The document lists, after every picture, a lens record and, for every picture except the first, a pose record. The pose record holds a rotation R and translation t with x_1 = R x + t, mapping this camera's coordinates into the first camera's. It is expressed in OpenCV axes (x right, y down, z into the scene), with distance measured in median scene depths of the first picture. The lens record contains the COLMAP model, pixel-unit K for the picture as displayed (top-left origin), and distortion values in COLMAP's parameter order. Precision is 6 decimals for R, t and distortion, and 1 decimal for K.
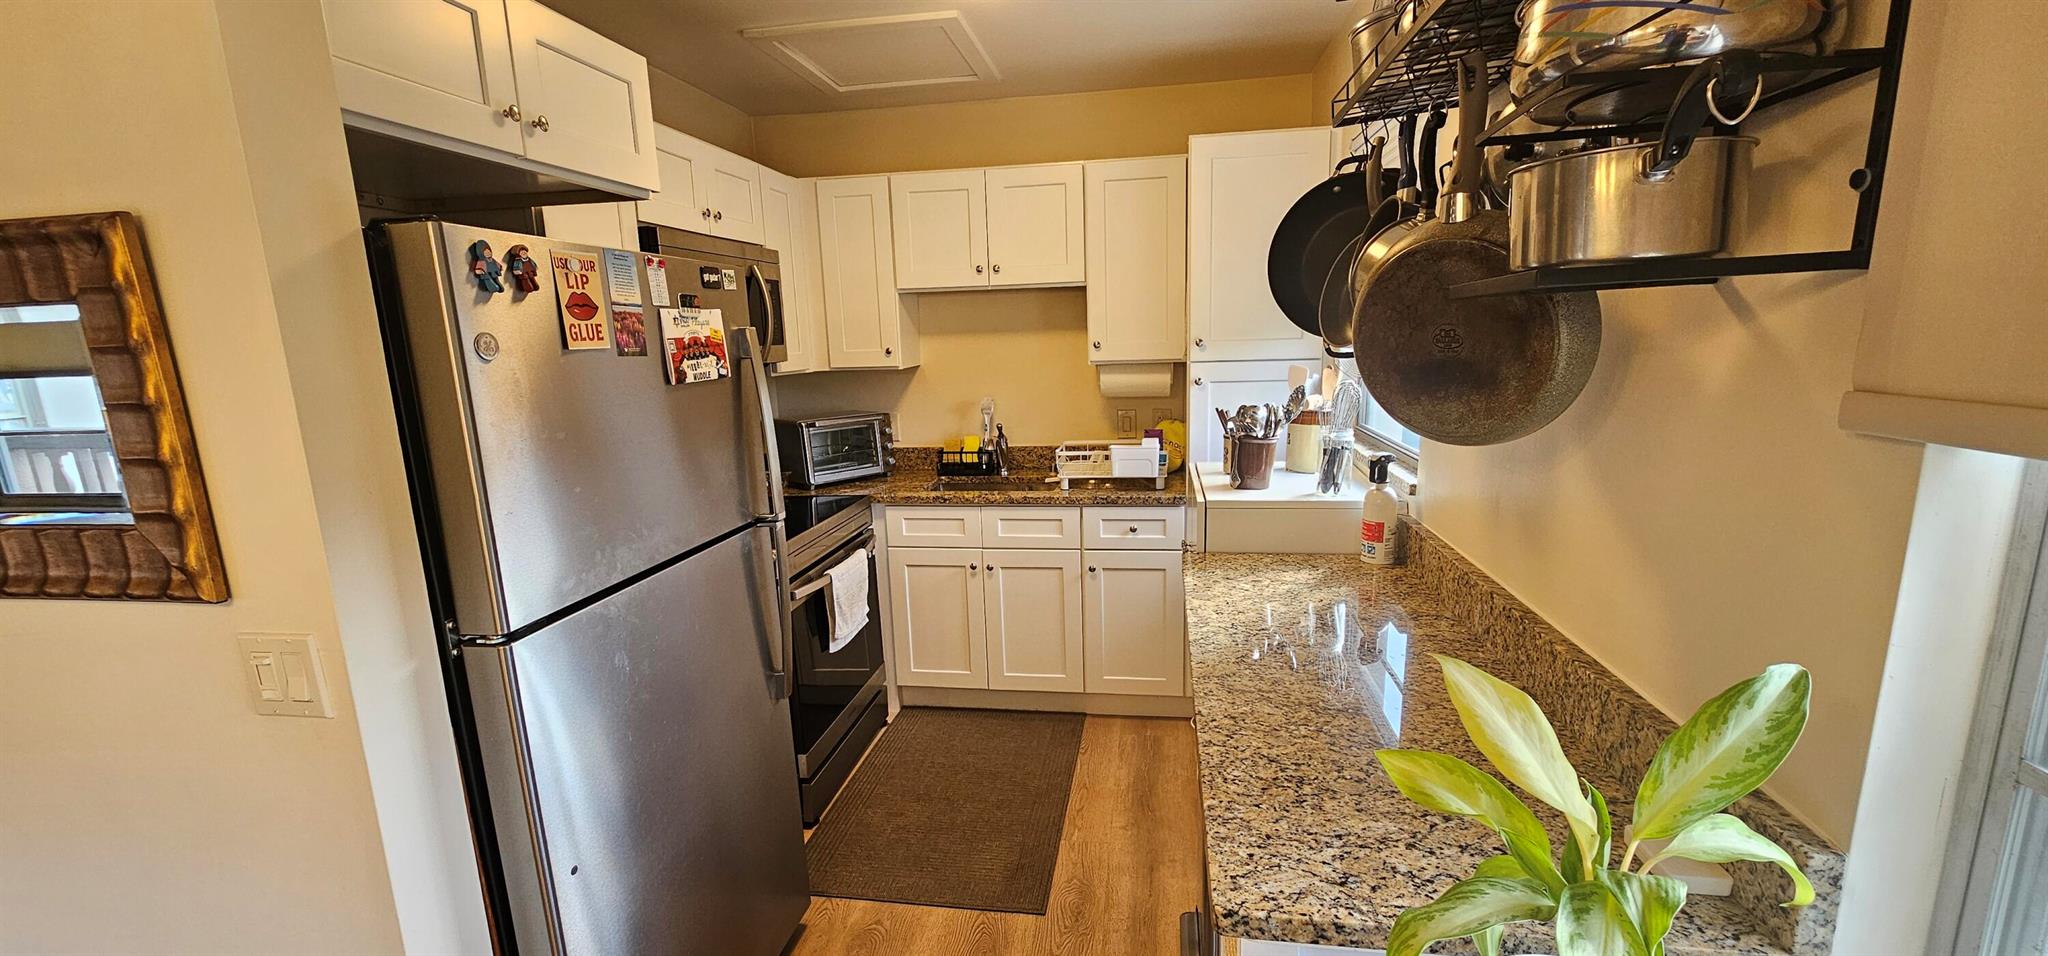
lens RADIAL K [[837.0, 0, 1013.9], [0, 837.0, 497.7], [0, 0, 1]] dist [0.000805, 0.000265]
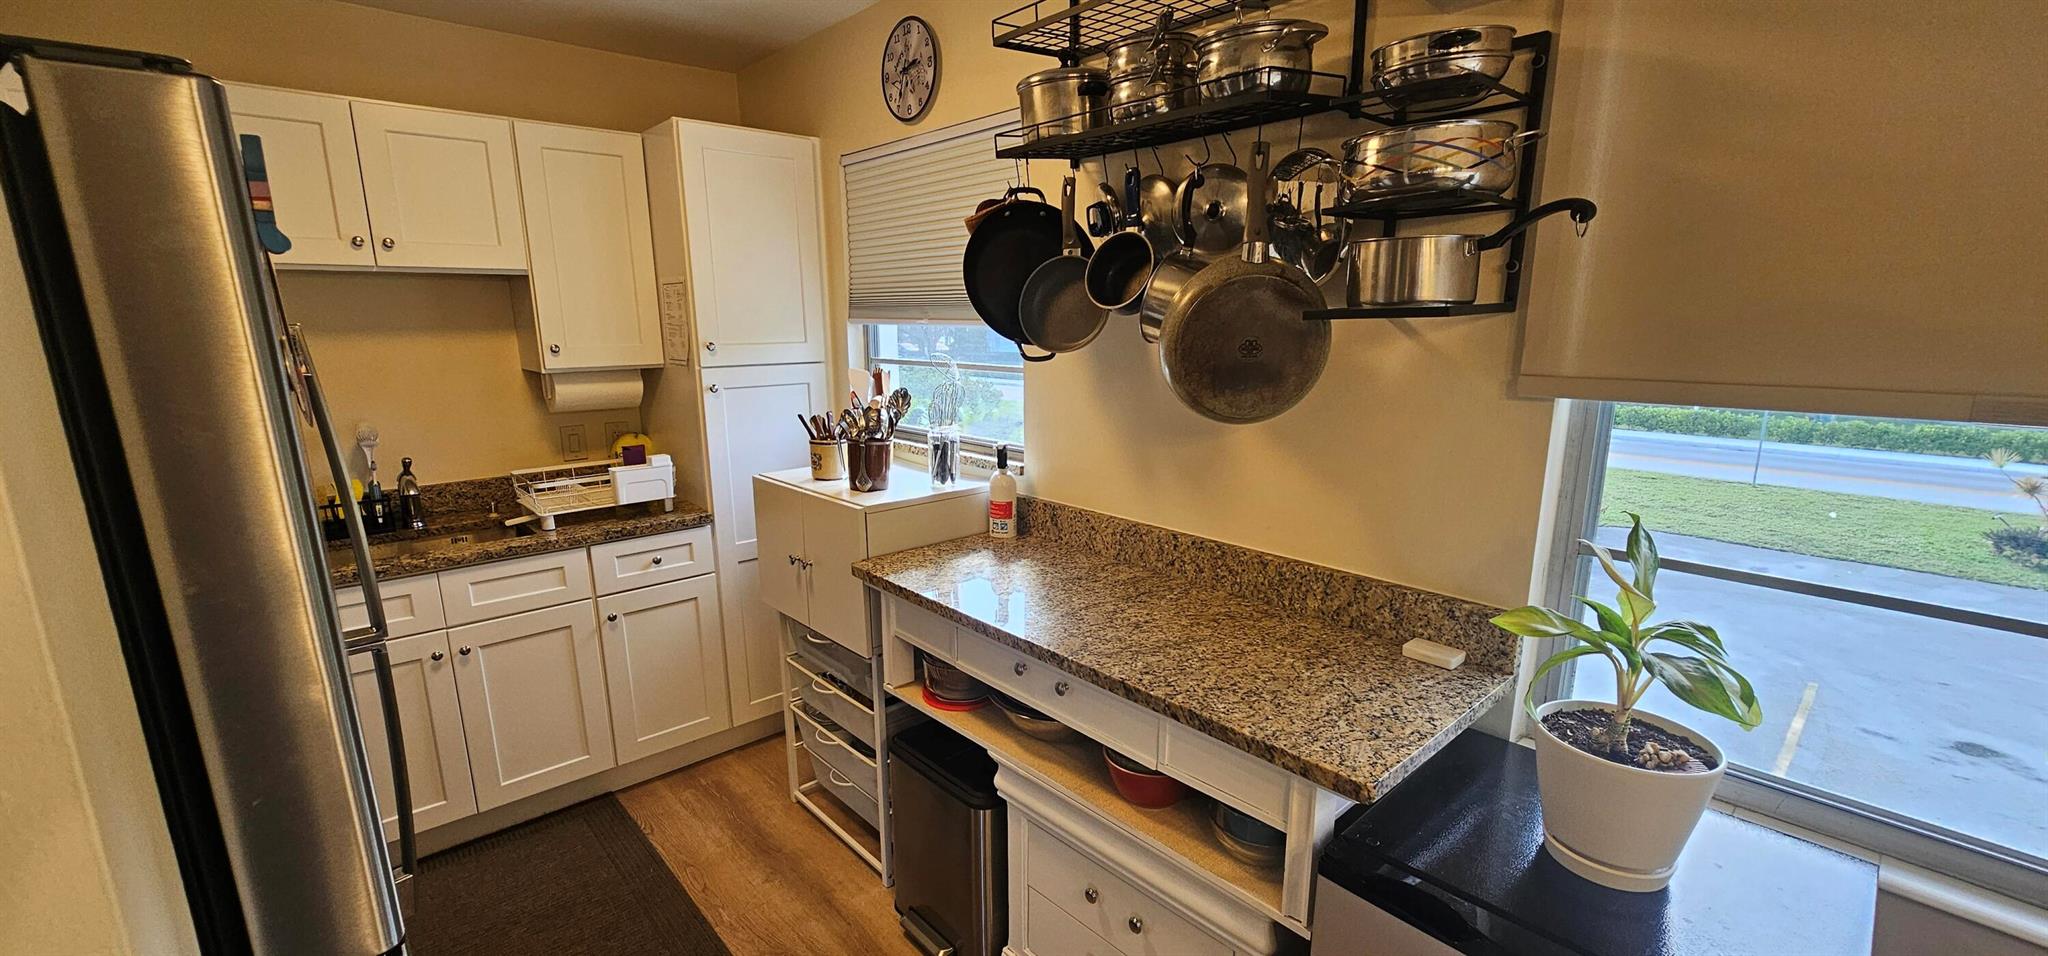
lens RADIAL K [[837.0, 0, 1022.5], [0, 837.0, 498.3], [0, 0, 1]] dist [0.000805, 0.000265]
pose [[0.626523, -0.139025, 0.766904, -0.396881], [0.140022, 0.988031, 0.064720, -0.042467], [-0.766722, 0.066835, 0.638490, 0.212455]]
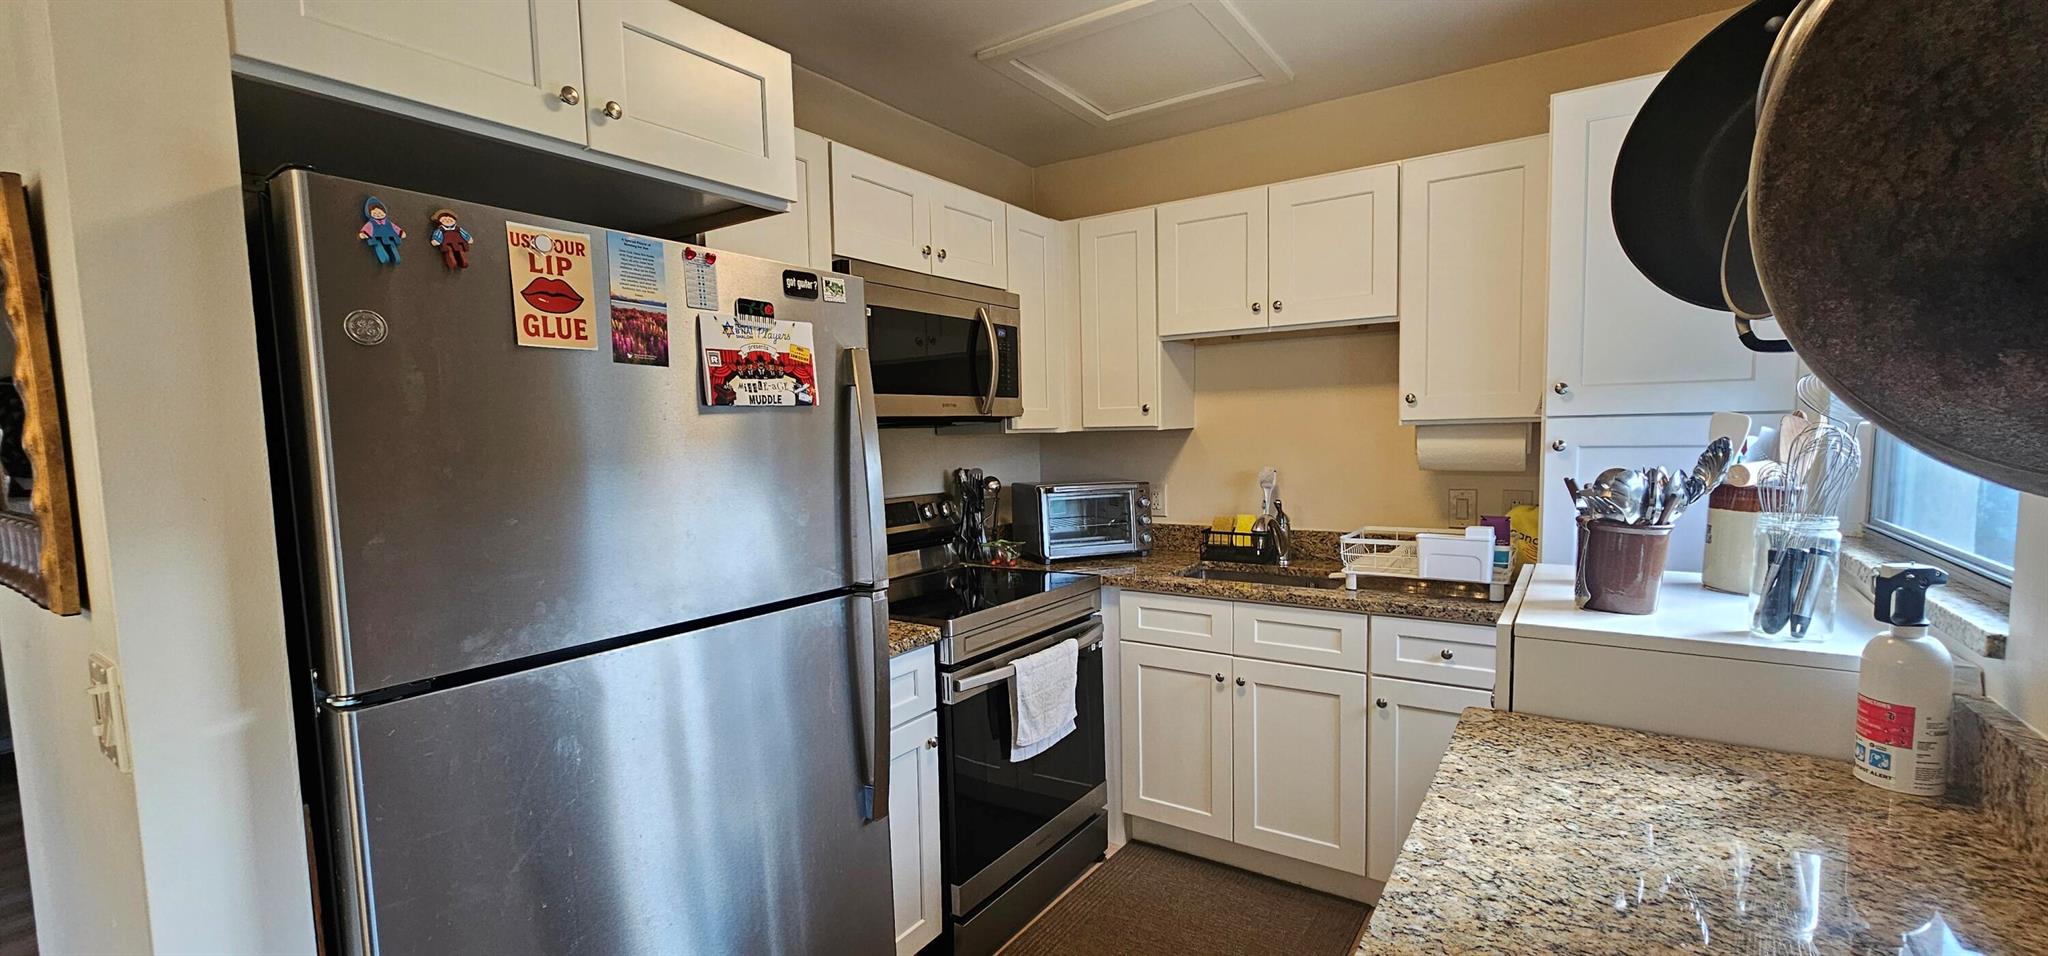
lens RADIAL K [[837.0, 0, 1023.1], [0, 837.0, 499.4], [0, 0, 1]] dist [0.000805, 0.000265]
pose [[0.909046, 0.046122, -0.414136, 0.148990], [-0.087516, 0.992821, -0.081529, -0.004702], [0.407403, 0.110357, 0.906556, 0.297464]]
